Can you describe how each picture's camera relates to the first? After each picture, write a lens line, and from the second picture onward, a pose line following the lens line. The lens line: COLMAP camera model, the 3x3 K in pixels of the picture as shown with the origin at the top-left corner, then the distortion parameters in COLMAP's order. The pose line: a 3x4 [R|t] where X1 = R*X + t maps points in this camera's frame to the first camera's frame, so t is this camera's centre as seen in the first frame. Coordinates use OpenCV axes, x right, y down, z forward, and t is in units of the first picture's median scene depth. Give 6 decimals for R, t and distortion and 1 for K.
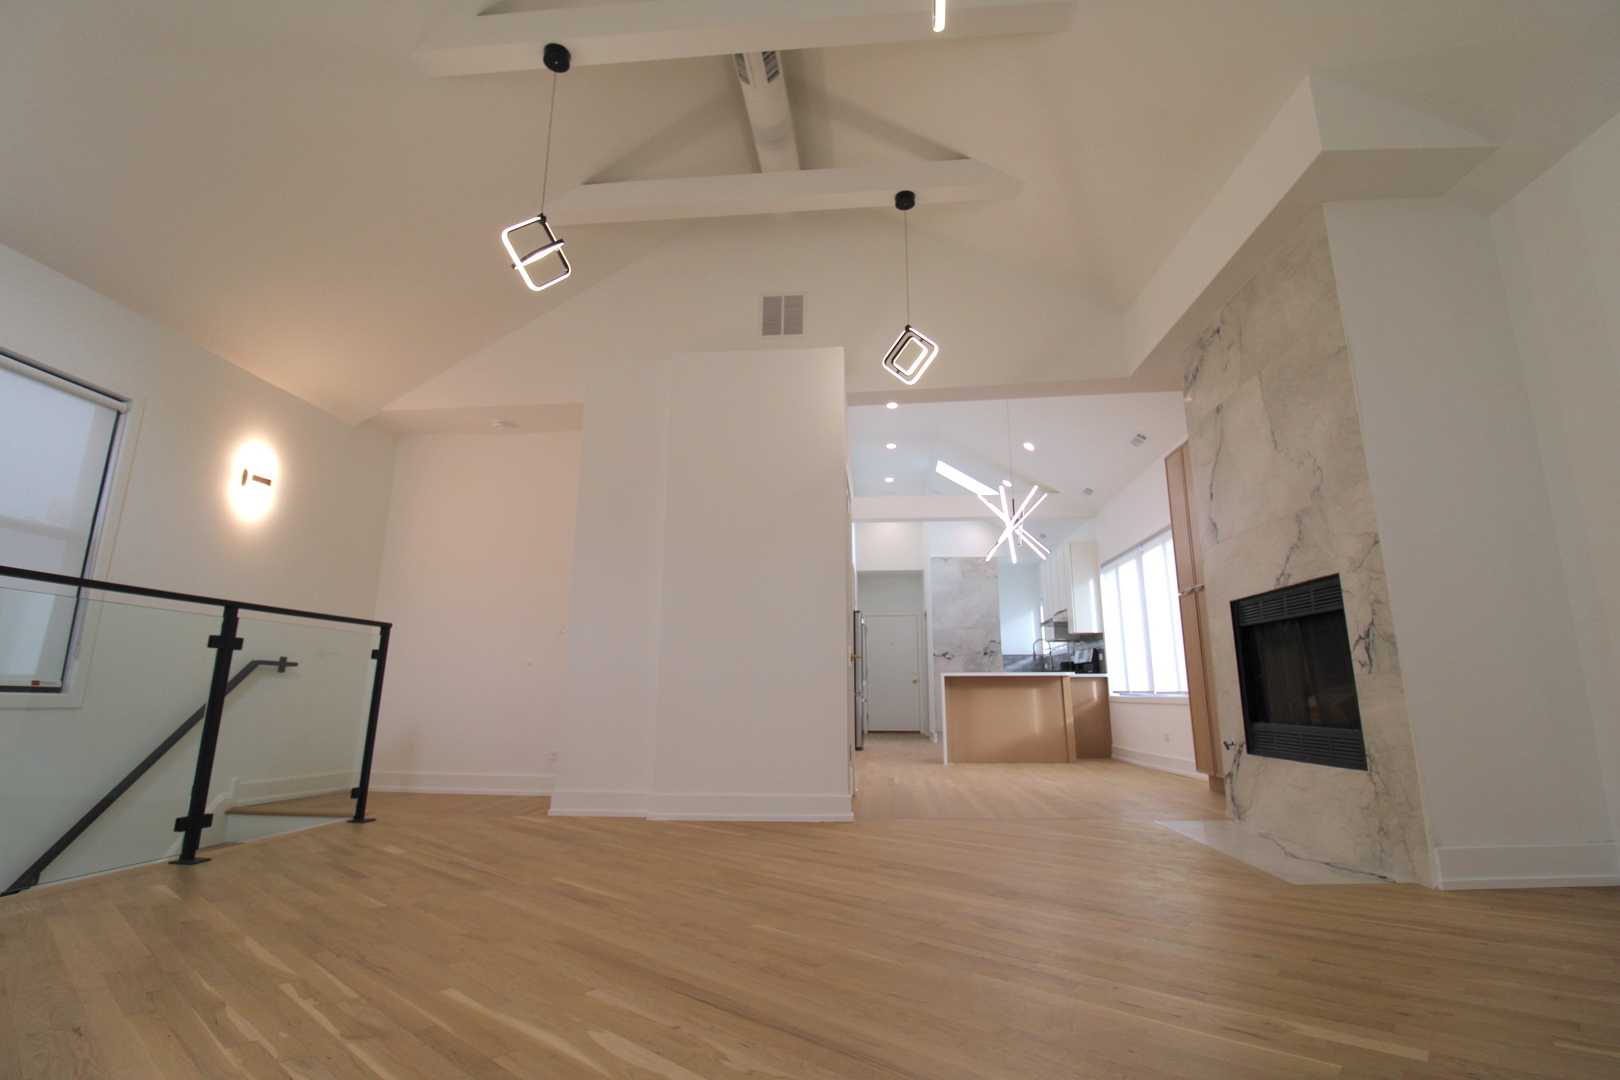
lens RADIAL K [[751.8, 0, 814.1], [0, 751.8, 523.7], [0, 0, 1]] dist [0.001160, -0.013306]
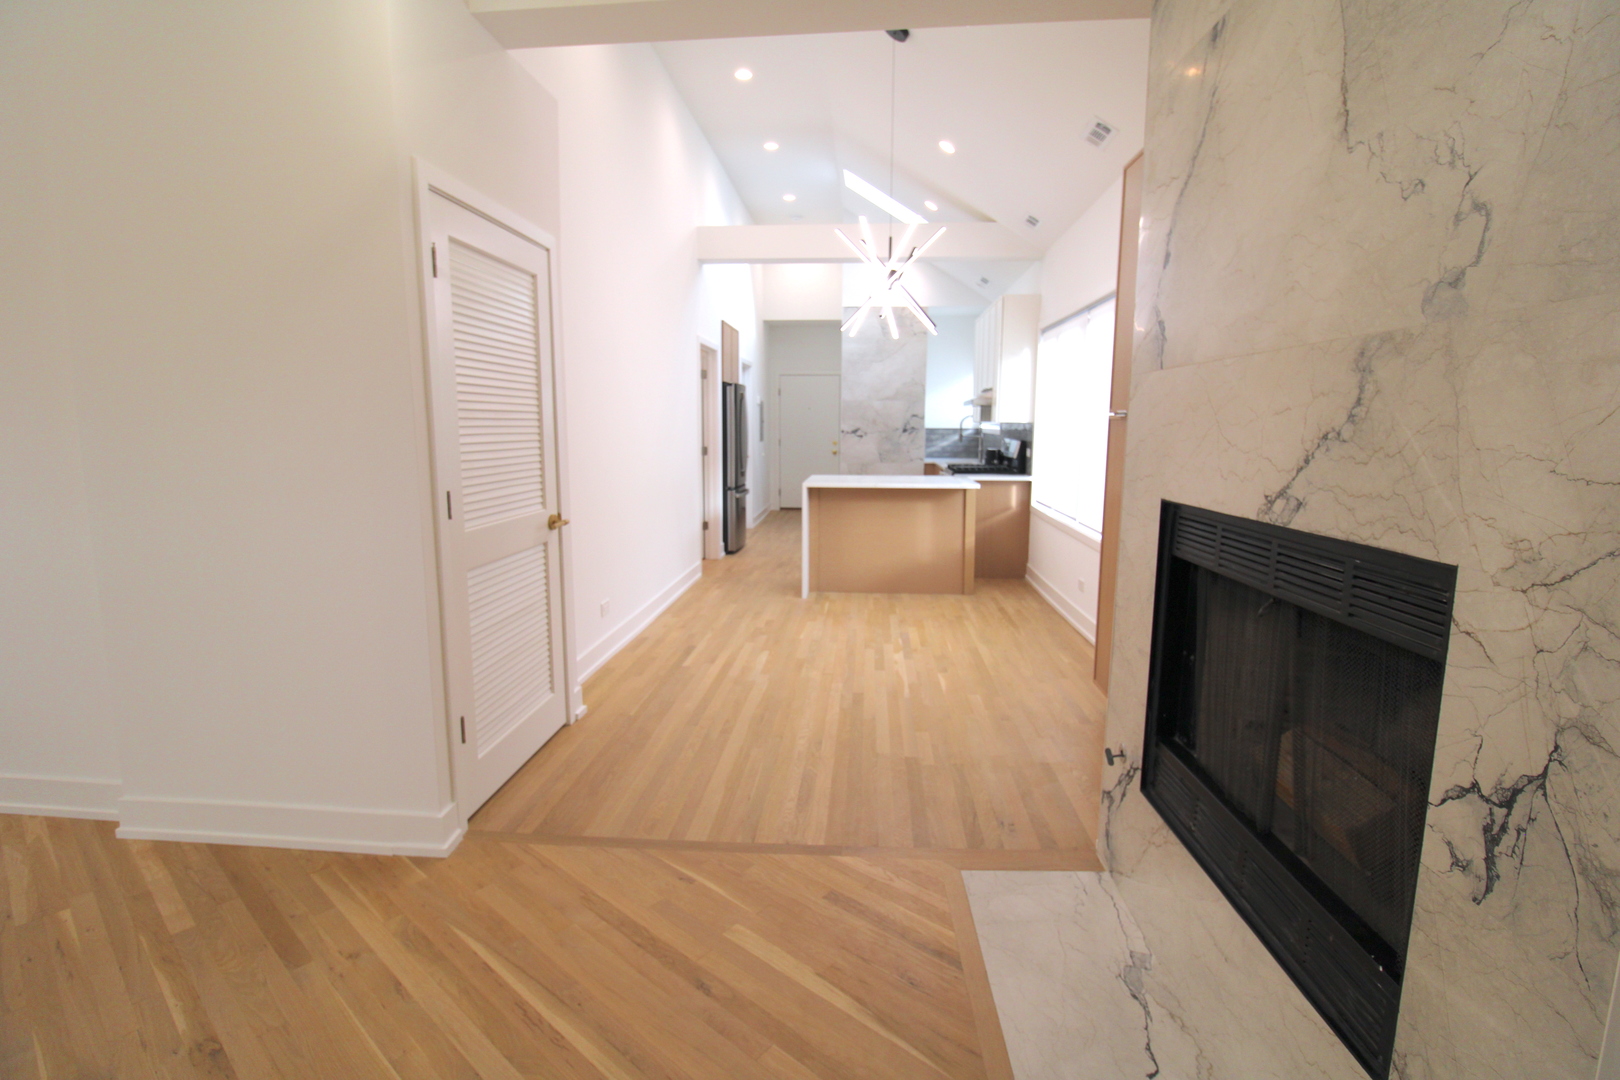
lens RADIAL K [[751.8, 0, 814.1], [0, 751.8, 523.7], [0, 0, 1]] dist [0.001160, -0.013306]
pose [[0.999916, 0.002886, 0.012643, 0.389543], [-0.007121, 0.936987, 0.349292, -0.054770], [-0.010838, -0.349353, 0.936929, 0.655471]]
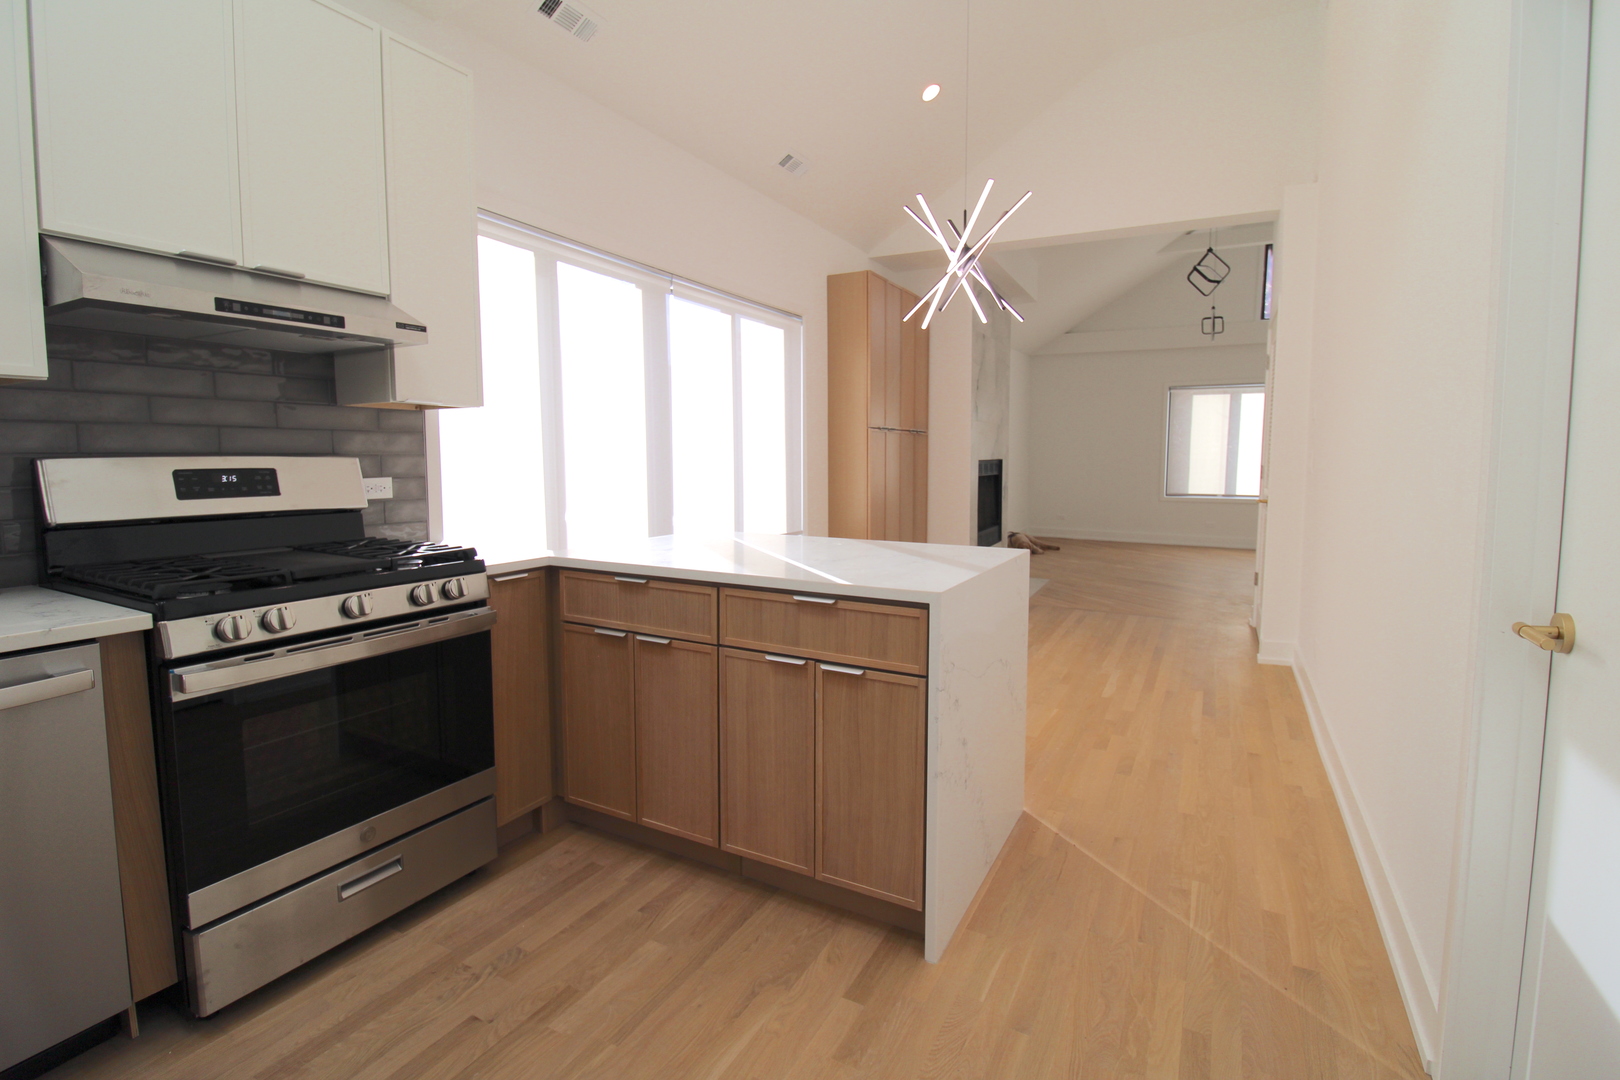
lens RADIAL K [[751.8, 0, 814.1], [0, 751.8, 523.7], [0, 0, 1]] dist [0.001160, -0.013306]
pose [[-0.918897, -0.032277, 0.393175, 0.288766], [-0.084635, 0.989570, -0.116565, 0.530768], [-0.385312, -0.140388, -0.912045, 3.032683]]
